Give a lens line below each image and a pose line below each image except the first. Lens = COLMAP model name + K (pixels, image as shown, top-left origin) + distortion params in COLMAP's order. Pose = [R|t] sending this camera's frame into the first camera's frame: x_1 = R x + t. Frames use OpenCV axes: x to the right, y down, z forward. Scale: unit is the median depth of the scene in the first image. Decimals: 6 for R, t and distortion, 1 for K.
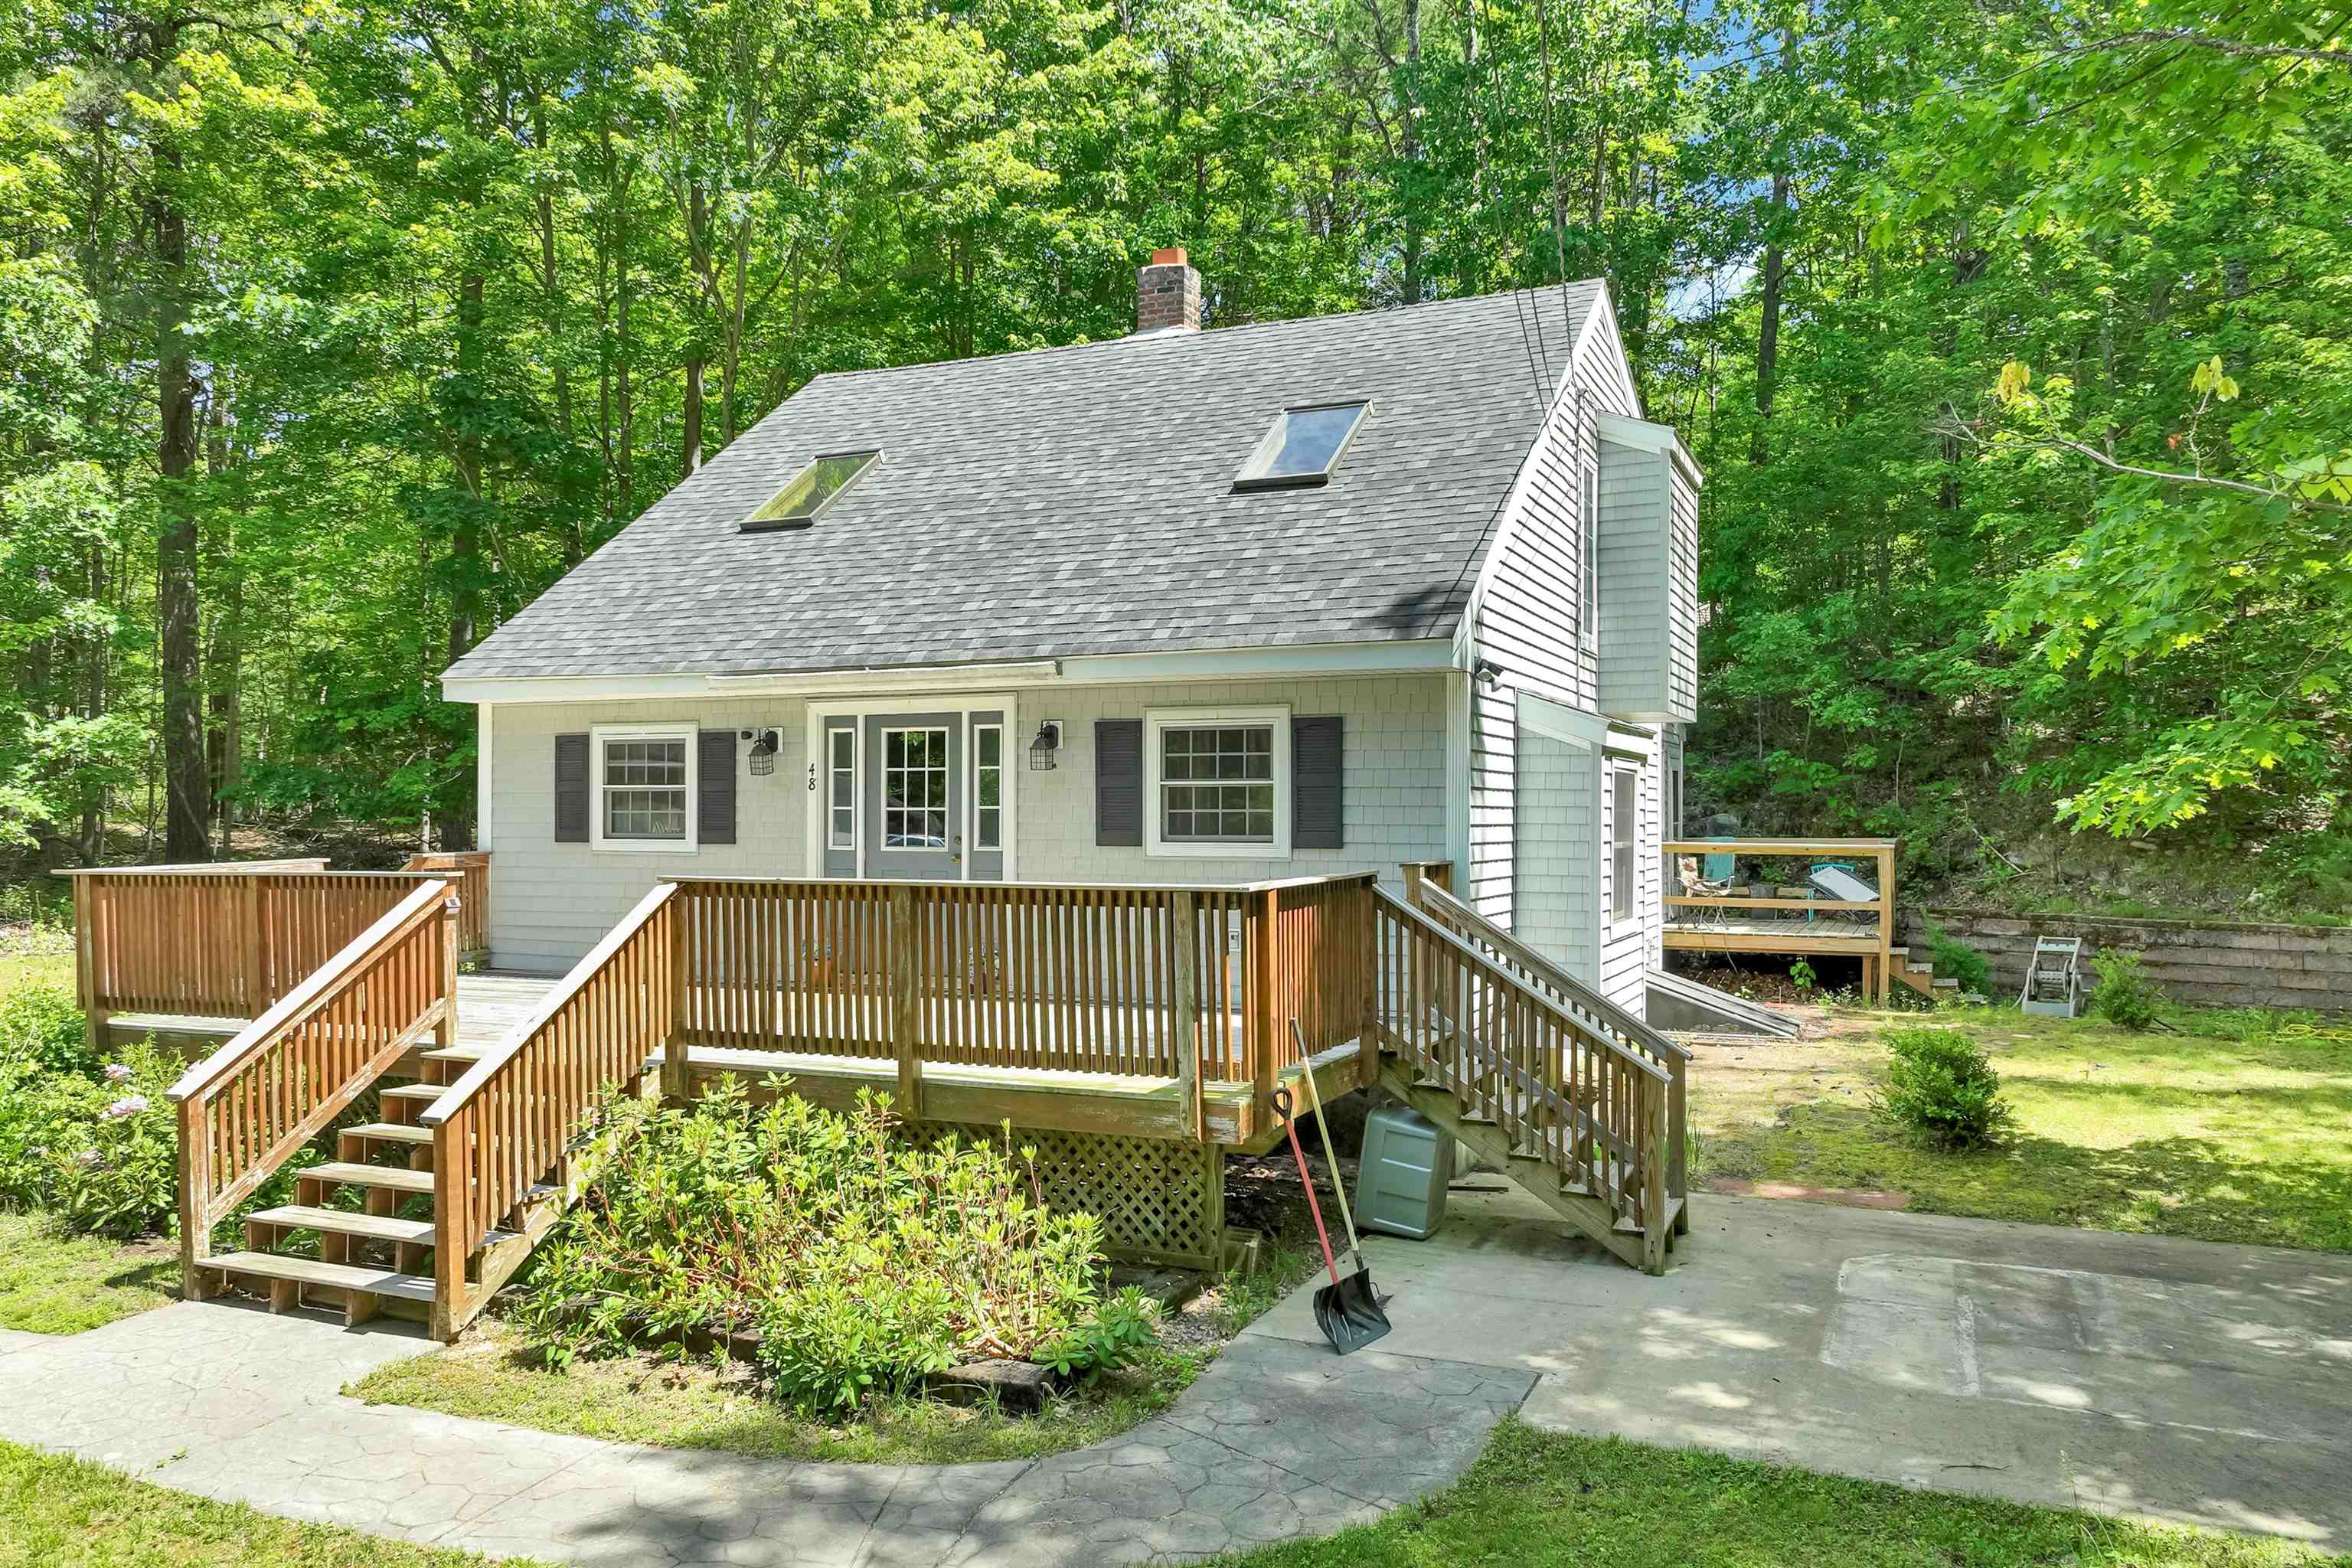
lens RADIAL K [[1652.4, 0, 1176.0], [0, 1652.4, 784.0], [0, 0, 1]] dist [0.001643, -0.000620]
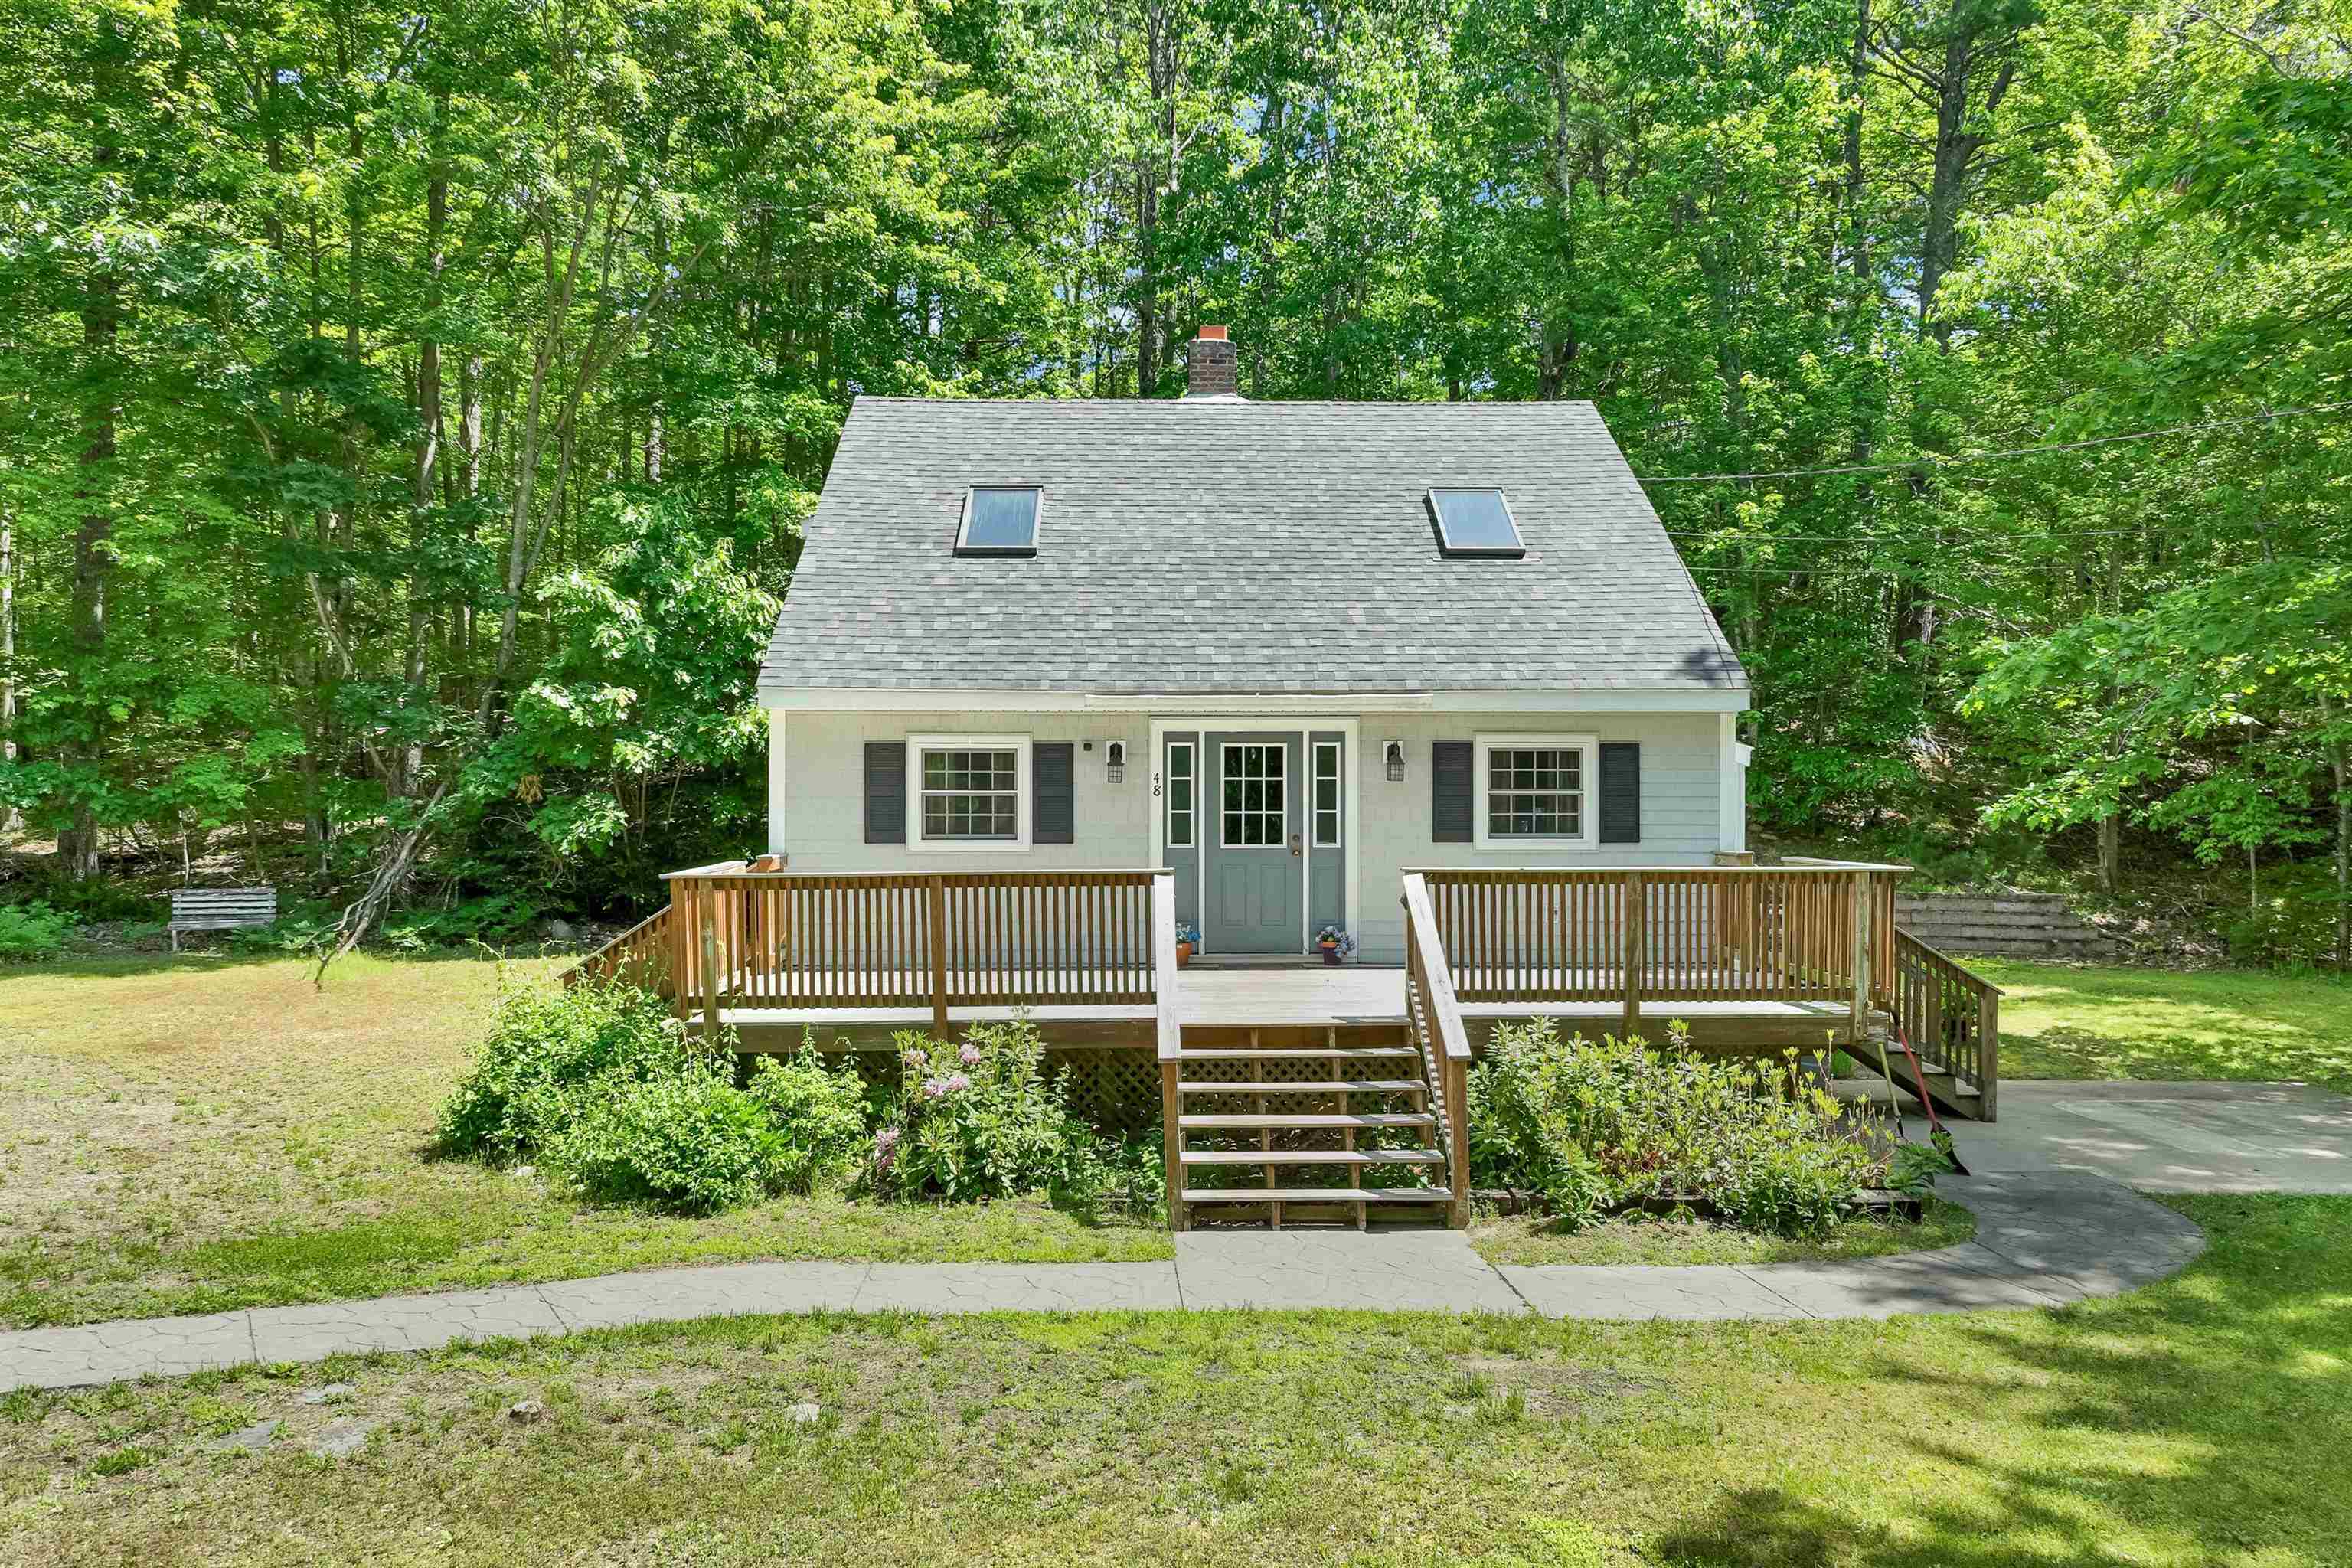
lens RADIAL K [[1622.1, 0, 1176.0], [0, 1622.1, 784.0], [0, 0, 1]] dist [-0.002910, -0.000211]
pose [[0.914910, 0.006323, 0.403608, -0.688118], [-0.007045, 0.999975, 0.000304, -0.005243], [-0.403596, -0.003121, 0.914932, -0.037991]]
